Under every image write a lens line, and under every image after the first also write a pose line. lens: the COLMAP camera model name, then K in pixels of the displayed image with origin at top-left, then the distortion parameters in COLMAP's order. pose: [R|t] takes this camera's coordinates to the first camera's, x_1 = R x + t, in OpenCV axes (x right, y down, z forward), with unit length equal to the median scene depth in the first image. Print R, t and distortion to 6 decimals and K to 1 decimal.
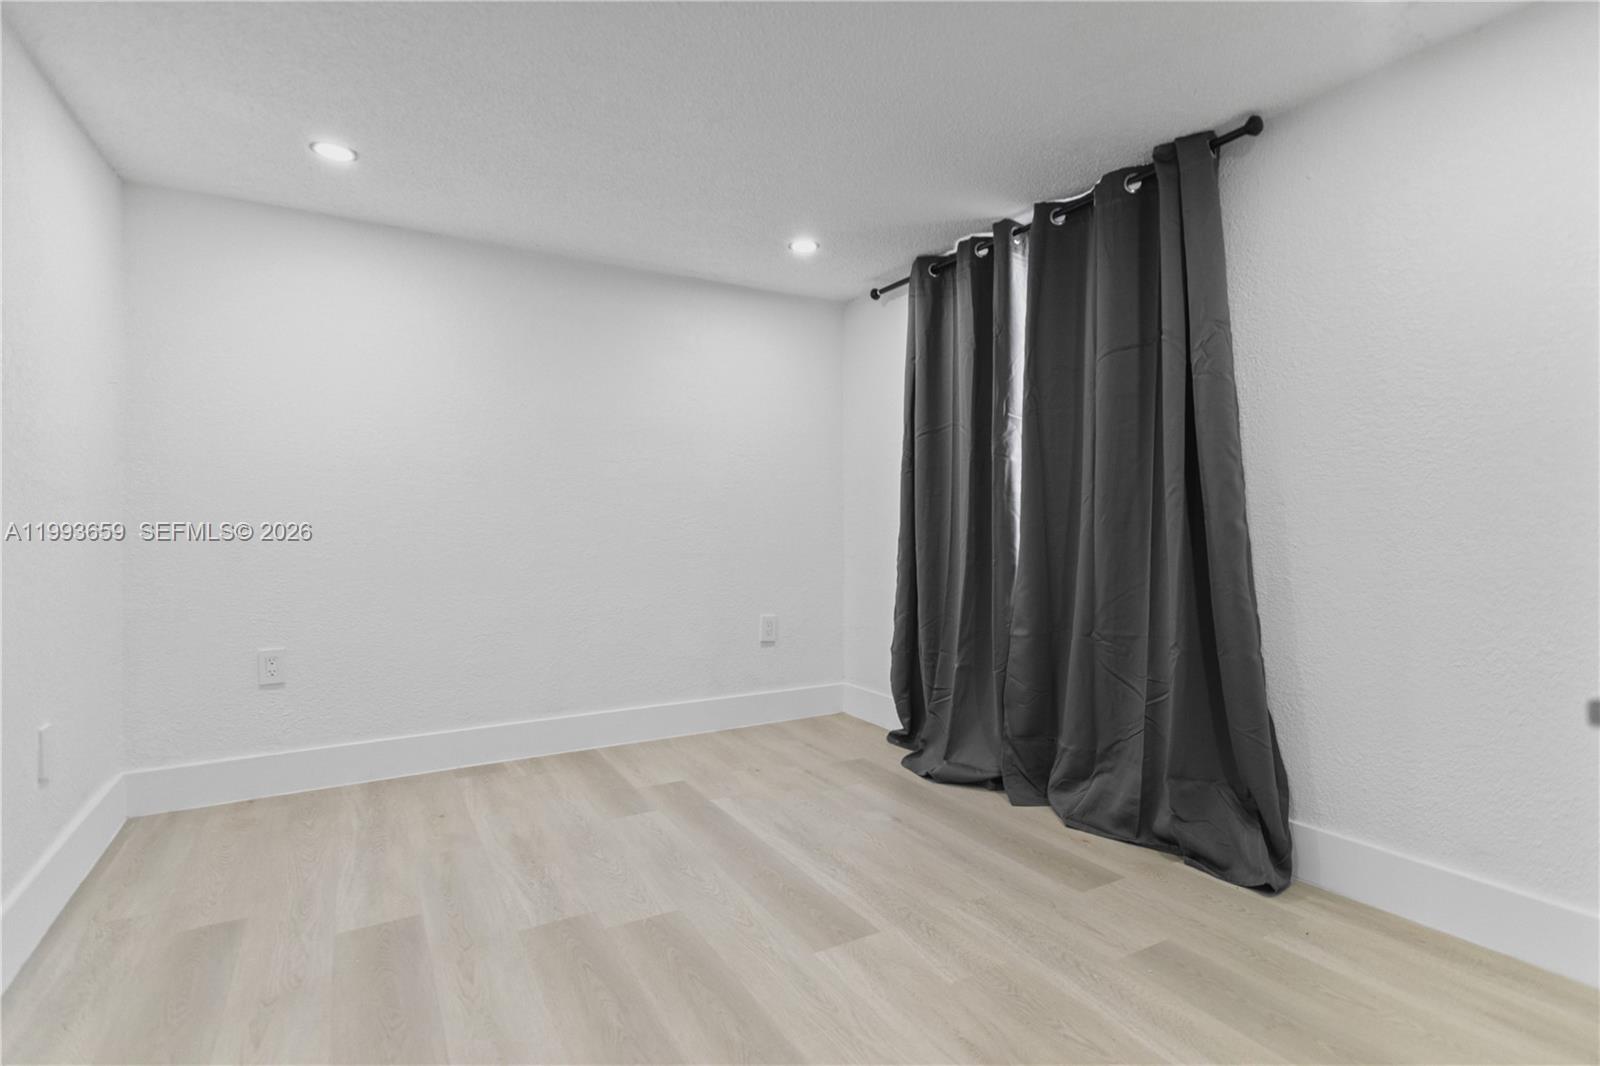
lens RADIAL K [[772.9, 0, 778.8], [0, 772.9, 531.3], [0, 0, 1]] dist [0.010986, 0.000585]
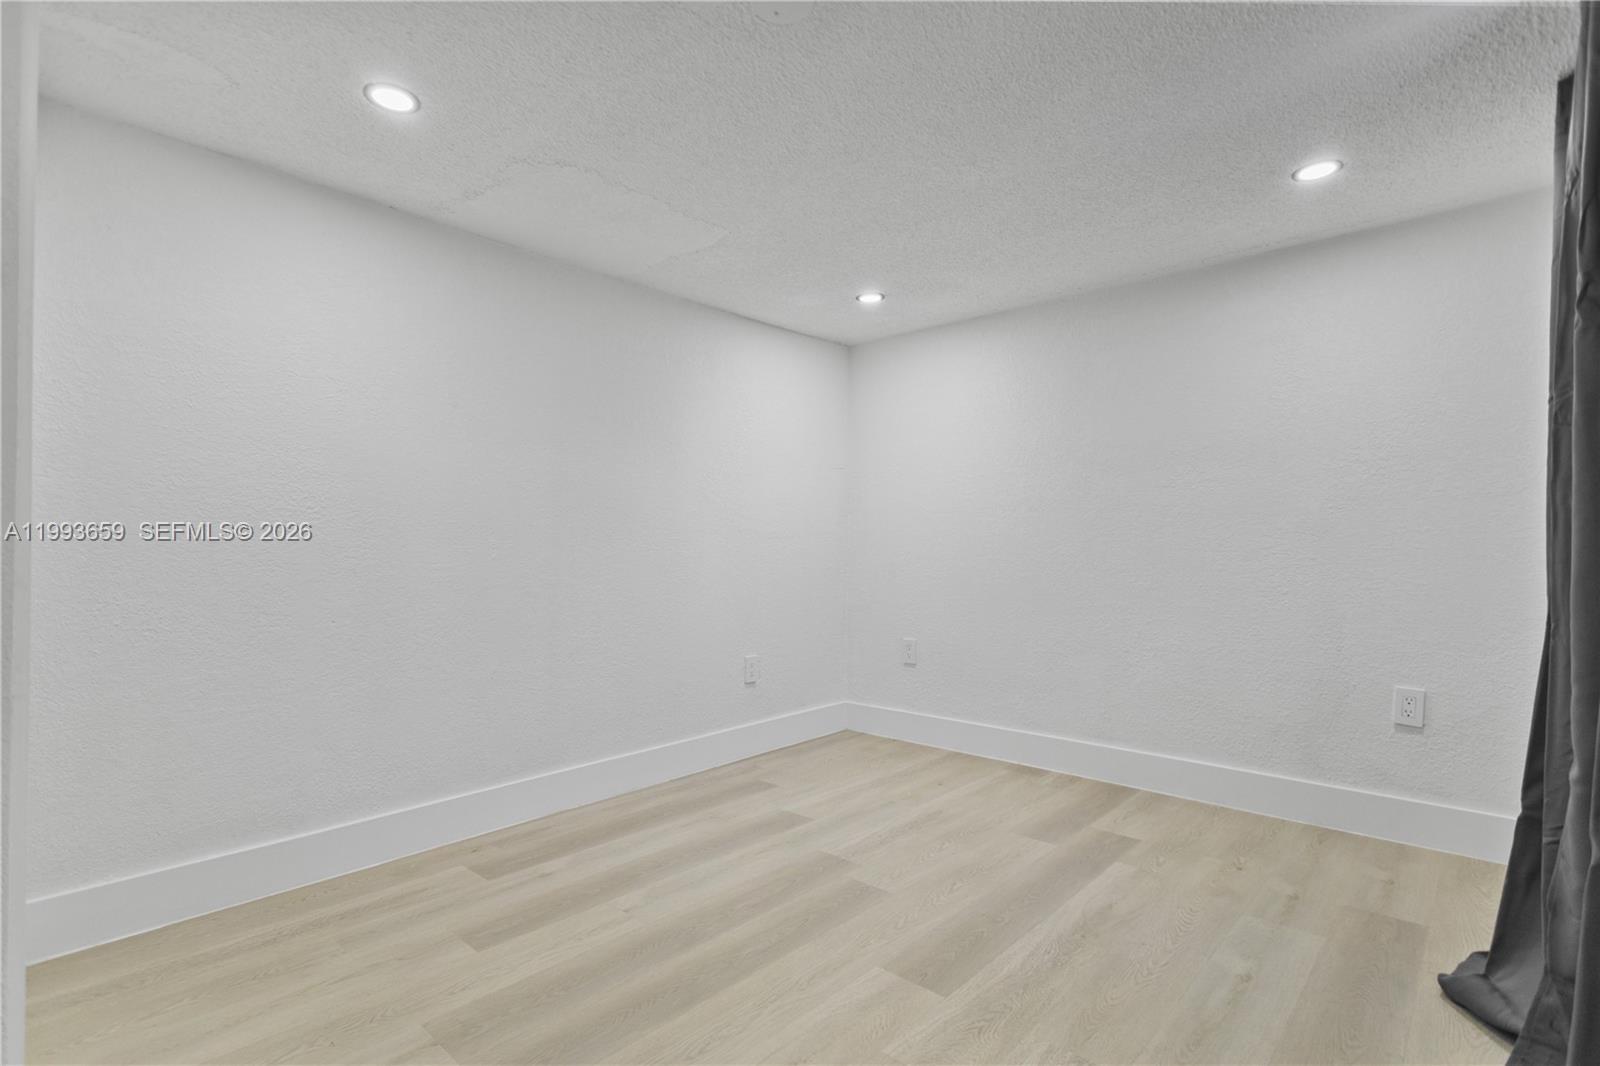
lens RADIAL K [[762.1, 0, 776.4], [0, 762.1, 538.4], [0, 0, 1]] dist [-0.001193, 0.000521]
pose [[0.302131, -0.011024, -0.953203, 0.812722], [-0.013123, 0.999790, -0.015722, -0.010792], [0.953176, 0.017259, 0.301923, 0.450921]]
